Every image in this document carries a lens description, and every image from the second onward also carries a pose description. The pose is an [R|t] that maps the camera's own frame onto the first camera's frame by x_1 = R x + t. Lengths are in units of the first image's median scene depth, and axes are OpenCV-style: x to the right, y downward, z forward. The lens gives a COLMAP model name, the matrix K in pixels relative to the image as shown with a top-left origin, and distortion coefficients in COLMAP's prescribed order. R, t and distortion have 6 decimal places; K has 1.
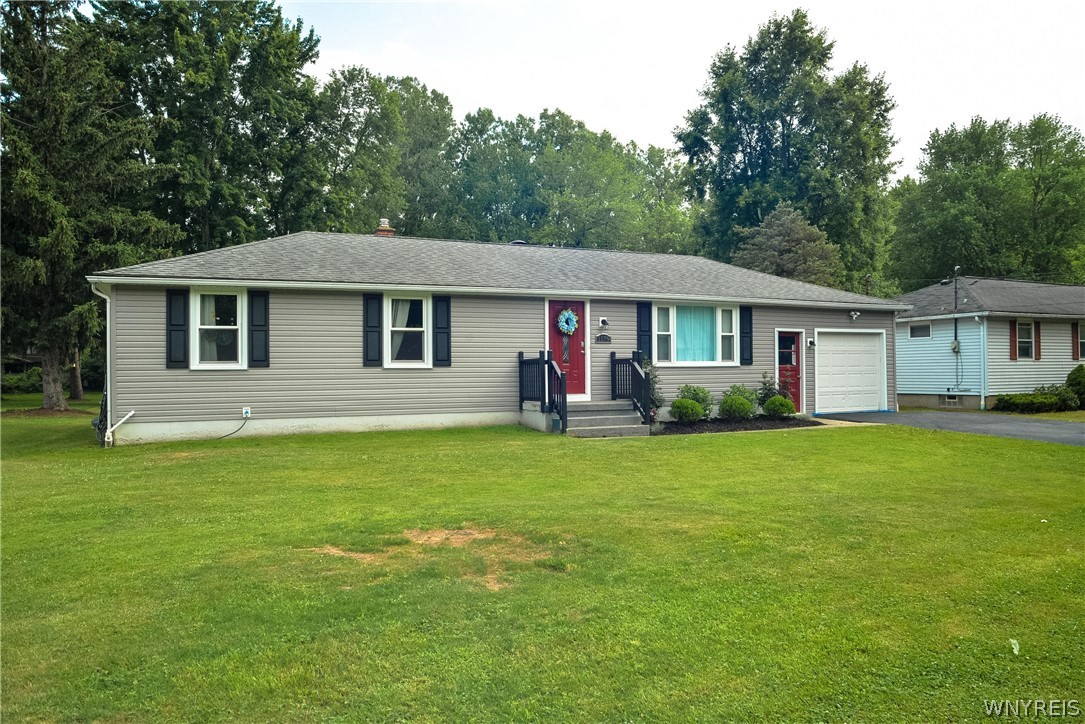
lens RADIAL K [[813.1, 0, 542.5], [0, 813.1, 362.0], [0, 0, 1]] dist [-0.067496, 0.002403]
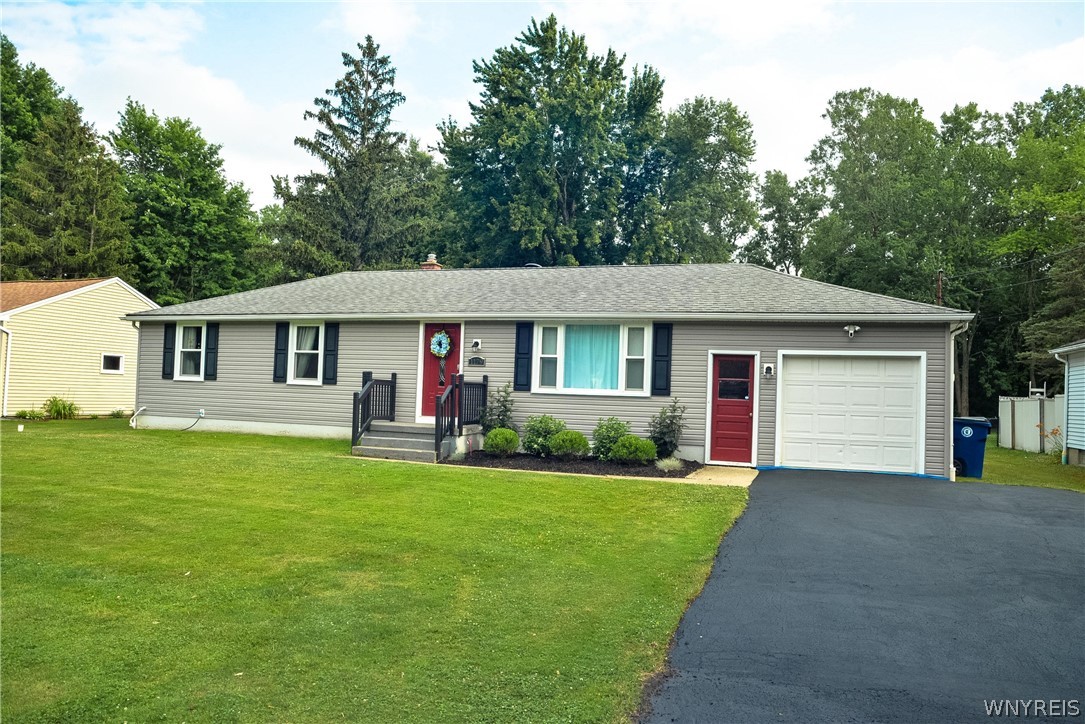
lens RADIAL K [[813.1, 0, 542.5], [0, 813.1, 362.0], [0, 0, 1]] dist [-0.067496, 0.002403]
pose [[0.694060, 0.002784, -0.719912, 0.781935], [-0.033805, 0.999015, -0.028728, -0.002759], [0.719123, 0.044276, 0.693471, 0.369467]]
